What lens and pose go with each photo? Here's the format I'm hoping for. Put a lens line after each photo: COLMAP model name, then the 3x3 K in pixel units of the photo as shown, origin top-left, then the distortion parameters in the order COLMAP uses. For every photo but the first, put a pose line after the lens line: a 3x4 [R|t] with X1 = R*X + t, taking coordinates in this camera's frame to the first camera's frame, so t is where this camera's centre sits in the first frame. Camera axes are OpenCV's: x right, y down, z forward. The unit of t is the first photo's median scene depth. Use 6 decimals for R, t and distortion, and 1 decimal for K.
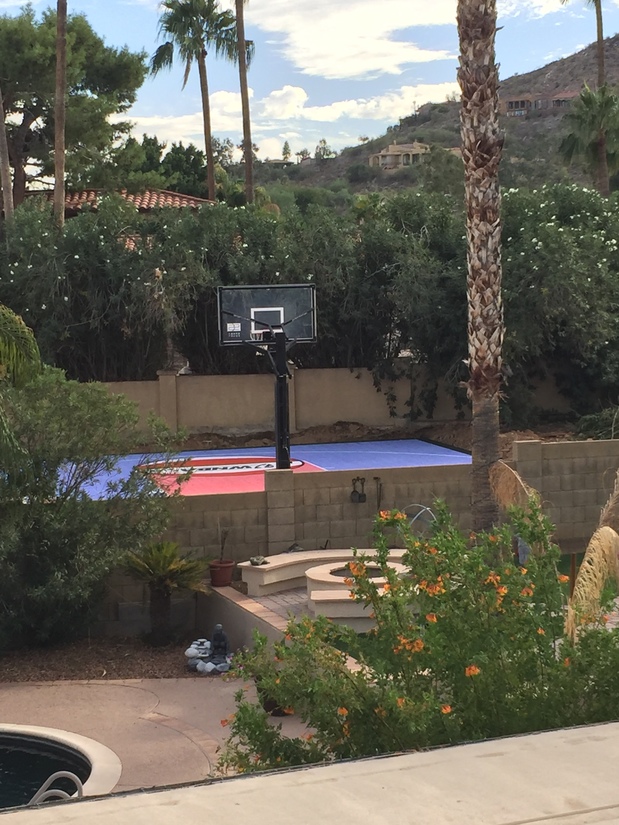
lens RADIAL K [[1576.3, 0, 309.4], [0, 1576.3, 411.4], [0, 0, 1]] dist [0.054474, 0.000000]
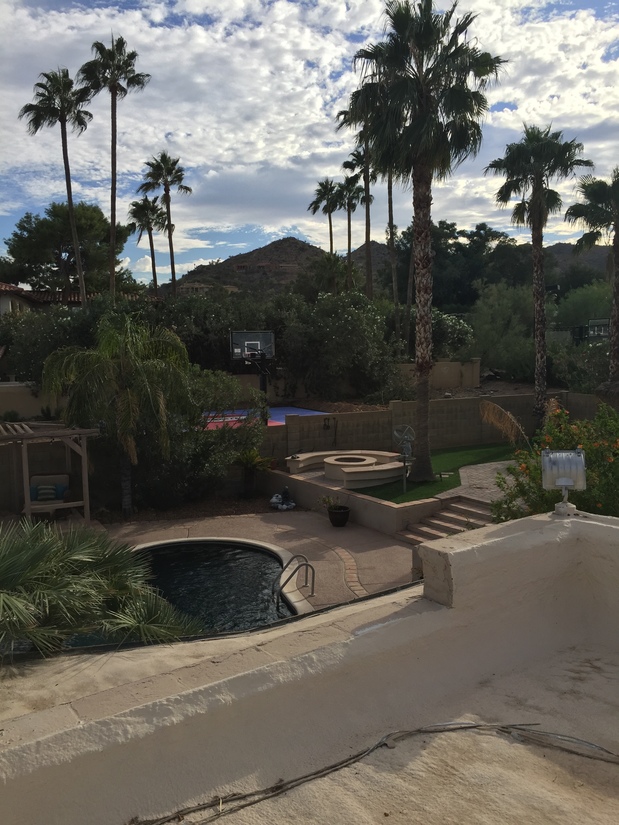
lens RADIAL K [[698.8, 0, 307.9], [0, 698.8, 412.8], [0, 0, 1]] dist [0.059831, -0.034362]
pose [[0.972055, -0.010537, 0.234515, -0.176055], [0.007778, 0.999889, 0.012685, 0.018666], [-0.234623, -0.010506, 0.972030, 0.068754]]
